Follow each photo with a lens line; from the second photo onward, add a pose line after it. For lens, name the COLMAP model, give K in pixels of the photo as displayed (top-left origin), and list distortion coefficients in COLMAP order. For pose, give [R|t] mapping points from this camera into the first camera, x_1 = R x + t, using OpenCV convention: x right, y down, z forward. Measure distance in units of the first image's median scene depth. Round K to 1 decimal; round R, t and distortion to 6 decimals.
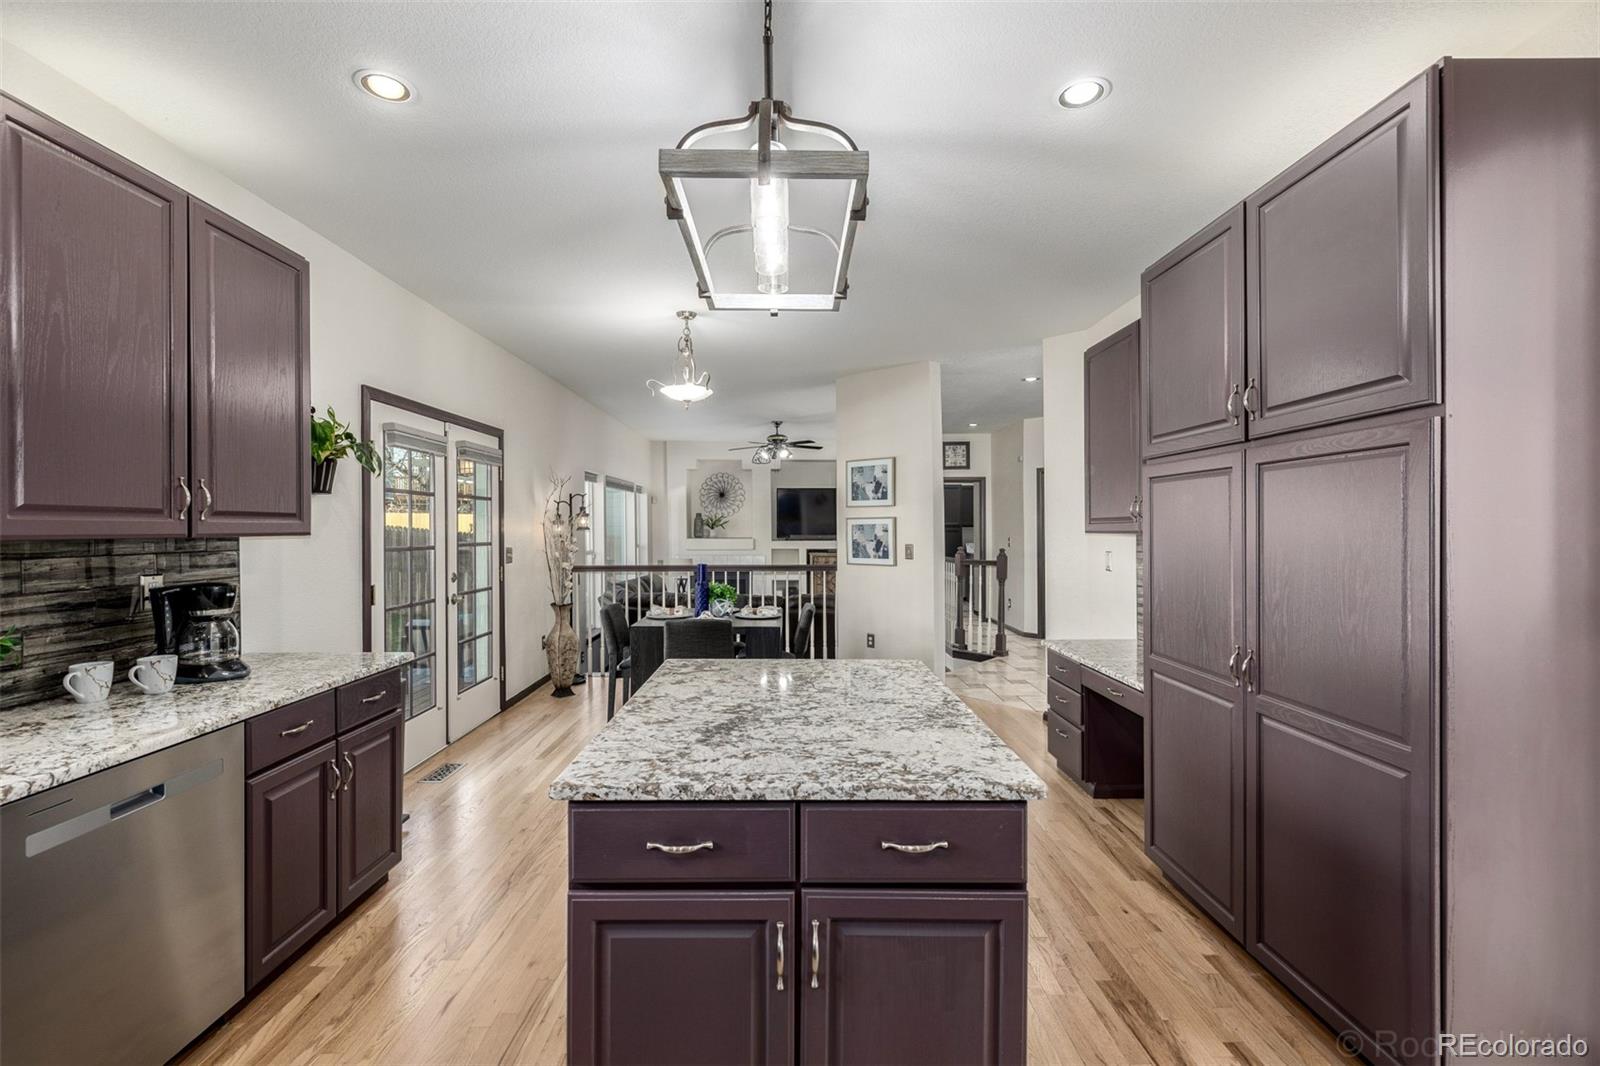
lens RADIAL K [[674.7, 0, 796.1], [0, 674.7, 529.7], [0, 0, 1]] dist [0.002311, -0.000469]
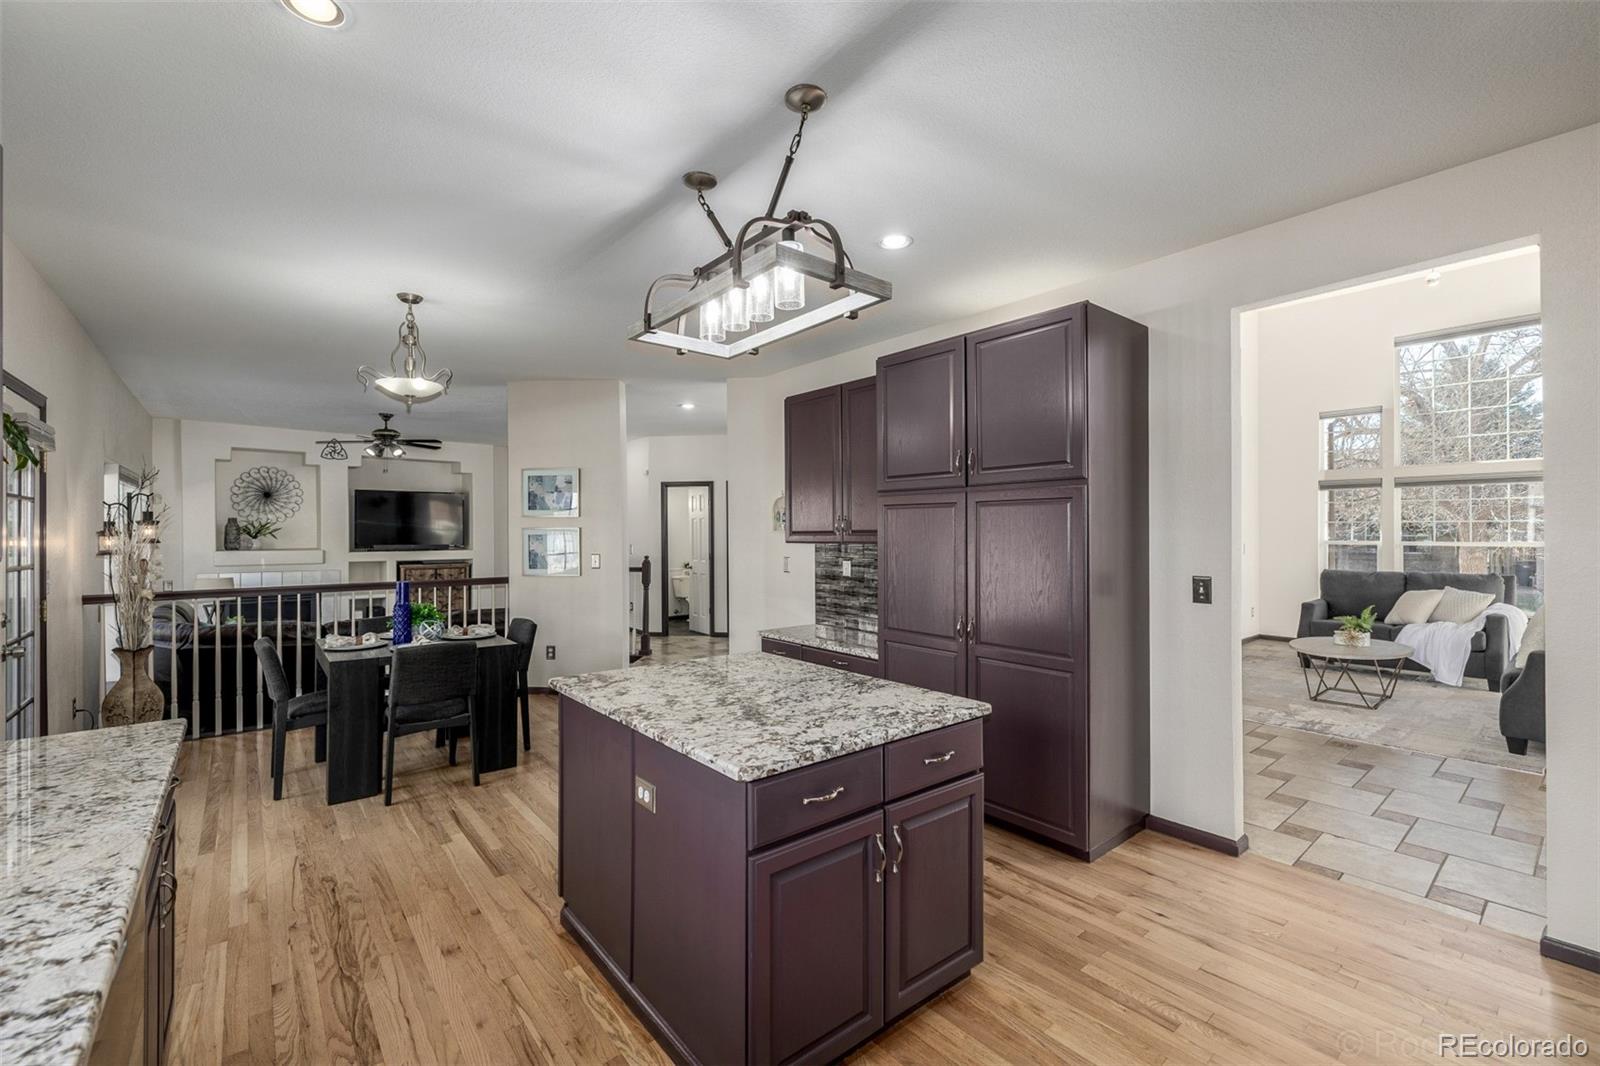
lens RADIAL K [[674.7, 0, 789.7], [0, 674.7, 529.5], [0, 0, 1]] dist [0.002311, -0.000469]
pose [[0.783589, 0.002029, 0.621276, -0.366863], [0.003119, 0.999969, -0.007199, -0.011469], [-0.621272, 0.007579, 0.783558, 0.008669]]
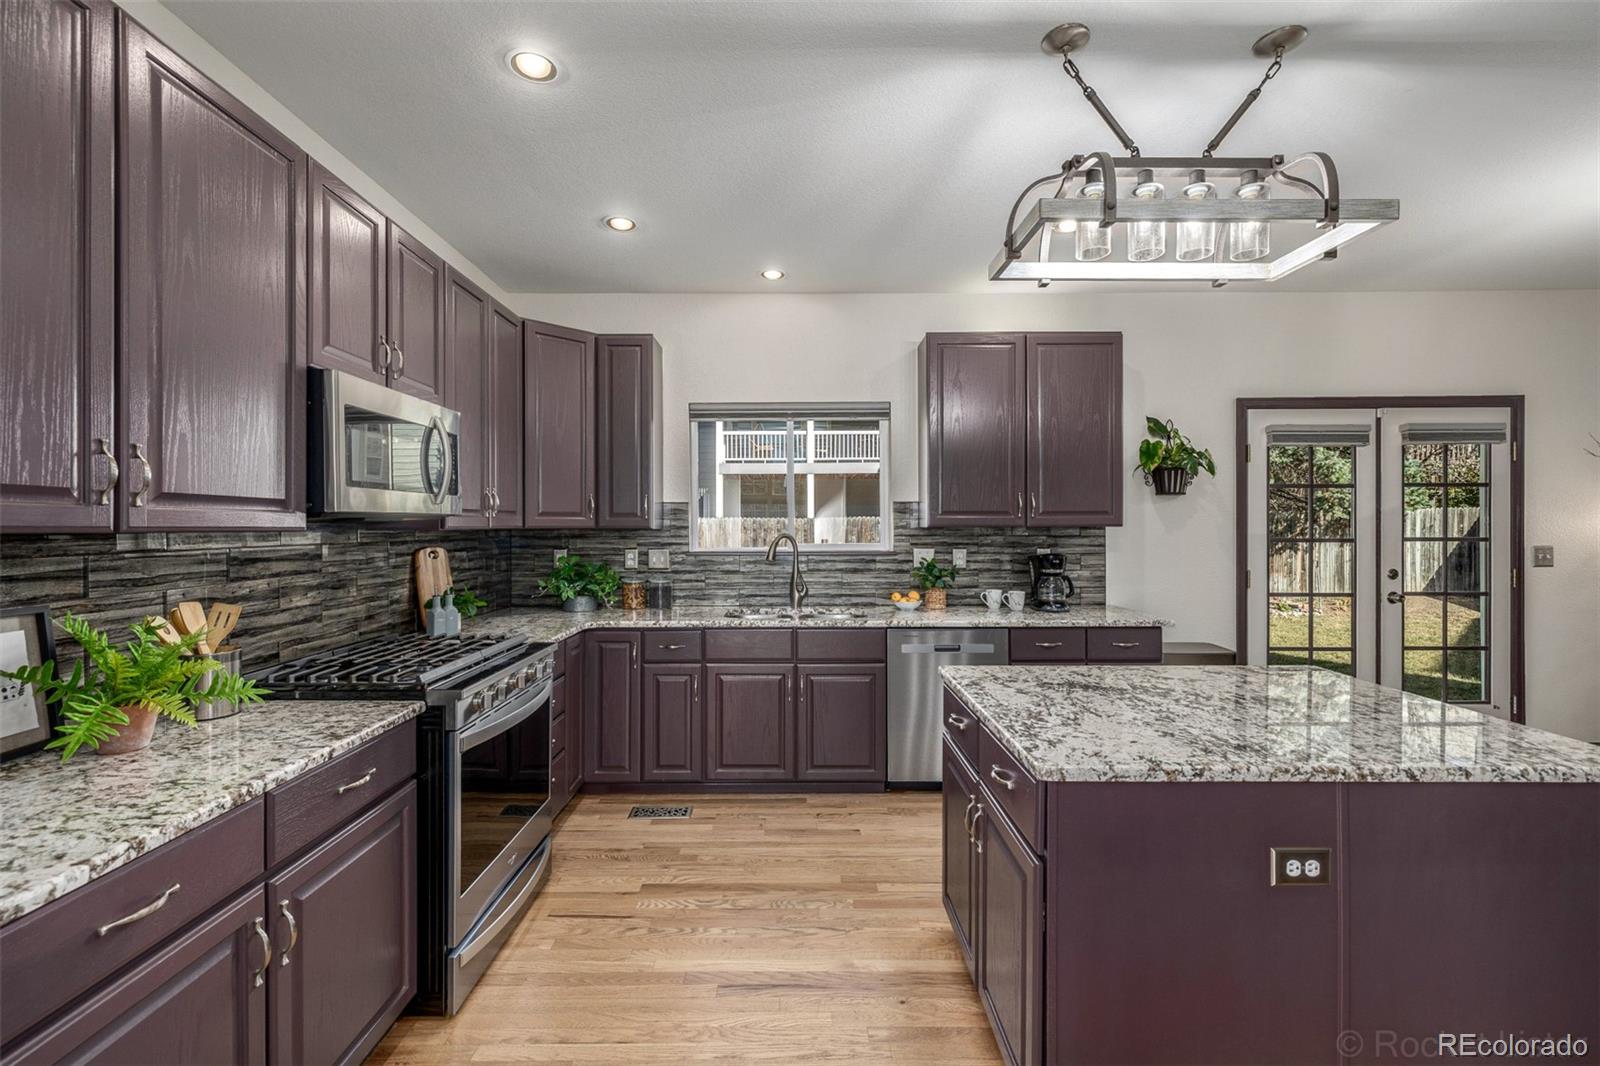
lens RADIAL K [[674.7, 0, 787.7], [0, 674.7, 528.5], [0, 0, 1]] dist [0.002311, -0.000469]
pose [[-0.012714, 0.006743, -0.999896, 0.490735], [0.000770, 0.999977, 0.006734, 0.002582], [0.999919, -0.000684, -0.012718, 0.219007]]
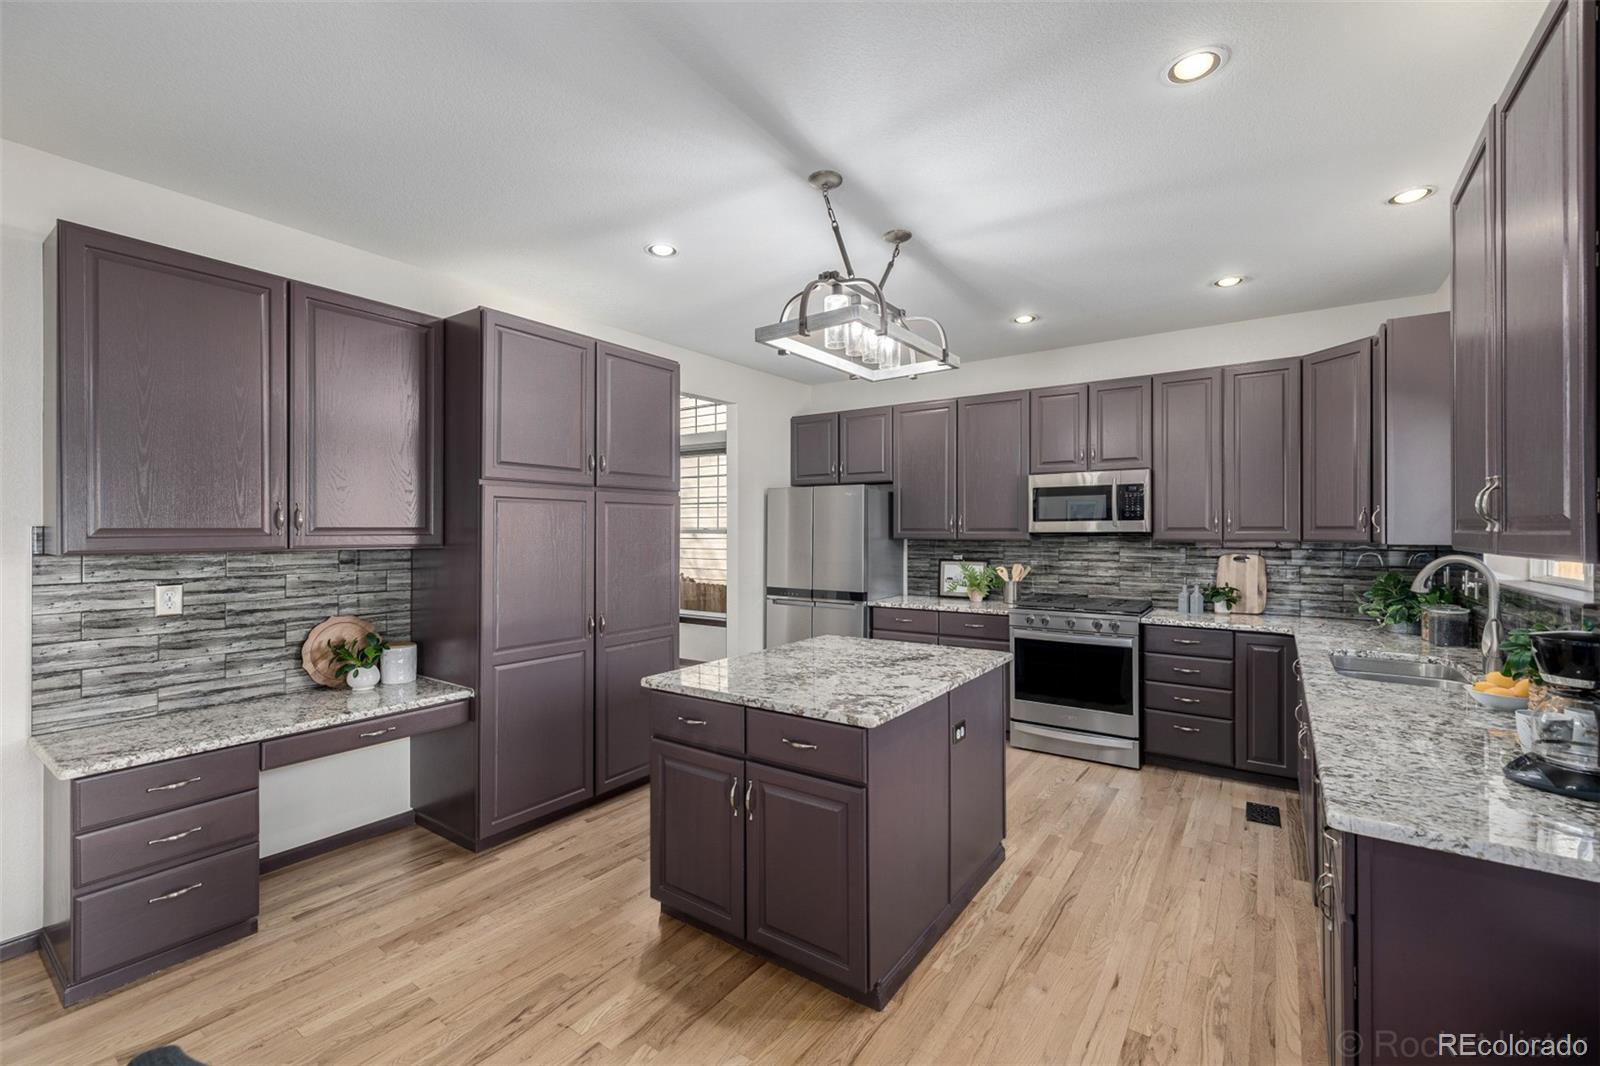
lens RADIAL K [[674.7, 0, 791.2], [0, 674.7, 528.8], [0, 0, 1]] dist [0.002311, -0.000469]
pose [[-0.805915, 0.008160, 0.591975, -0.393355], [0.008866, 0.999959, -0.001714, -0.010900], [-0.591964, 0.003867, -0.805955, 1.159516]]
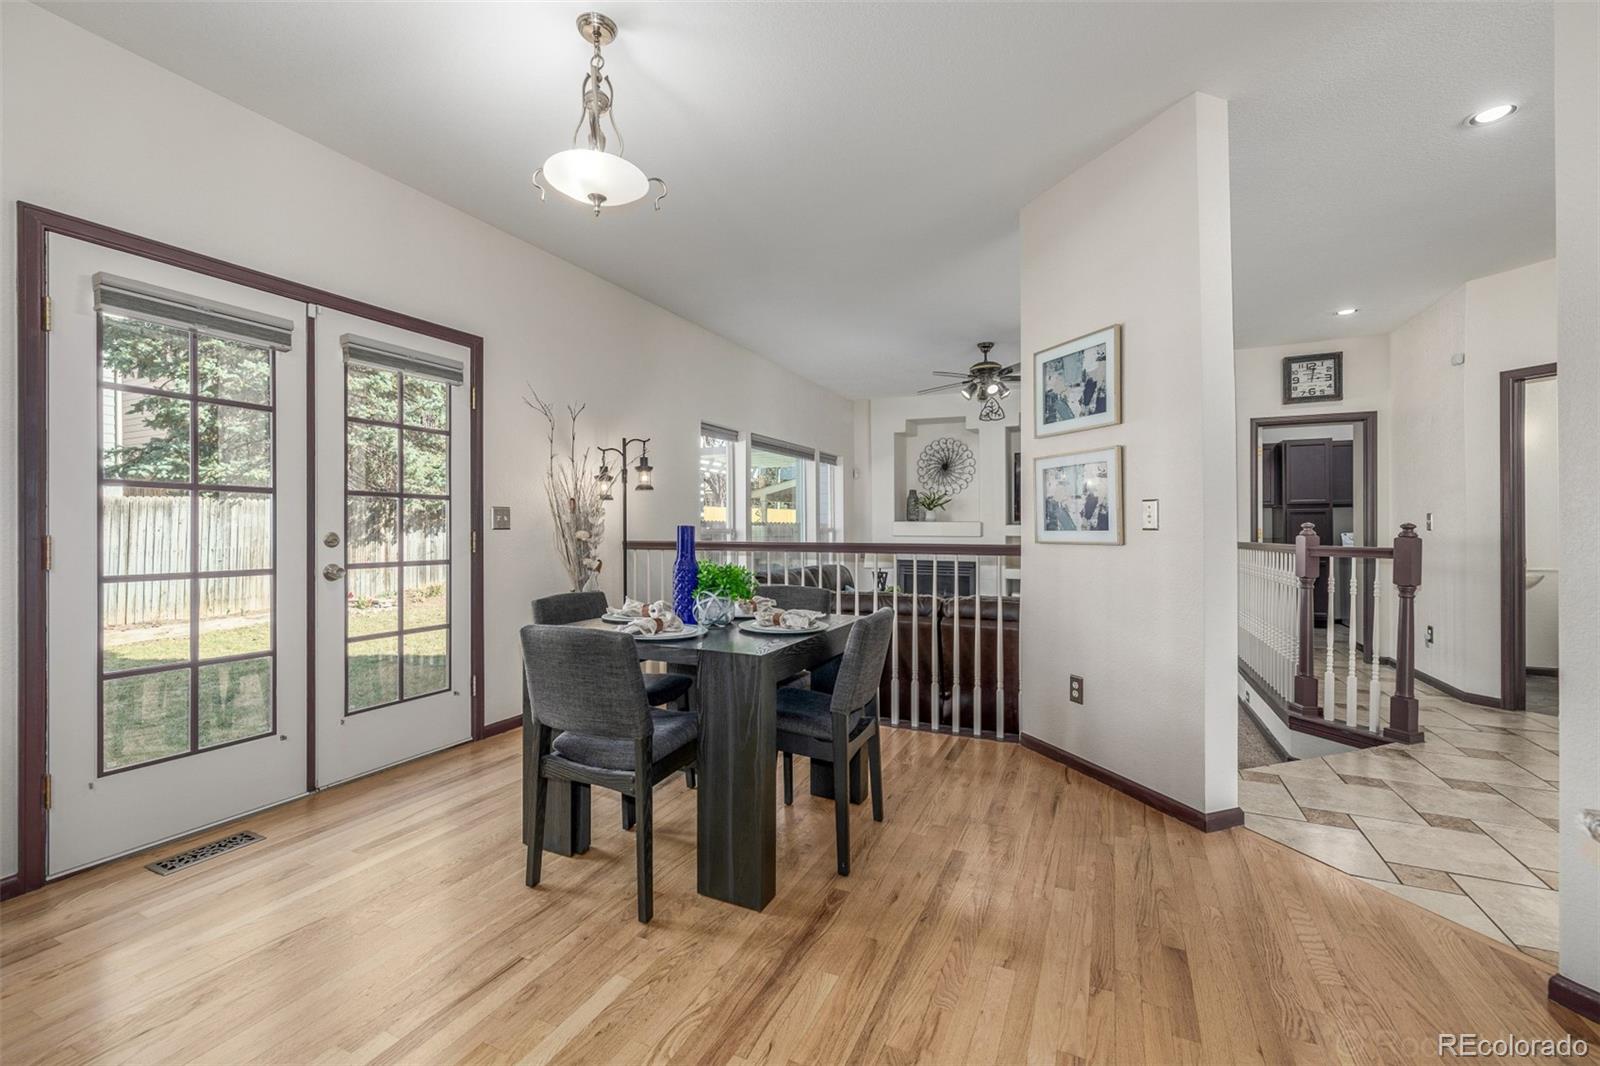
lens RADIAL K [[674.7, 0, 800.4], [0, 674.7, 530.2], [0, 0, 1]] dist [0.002311, -0.000469]
pose [[0.901503, 0.004507, -0.432749, 0.228121], [-0.005454, 0.999985, -0.000946, 0.069031], [0.432738, 0.003213, 0.901514, 0.695488]]
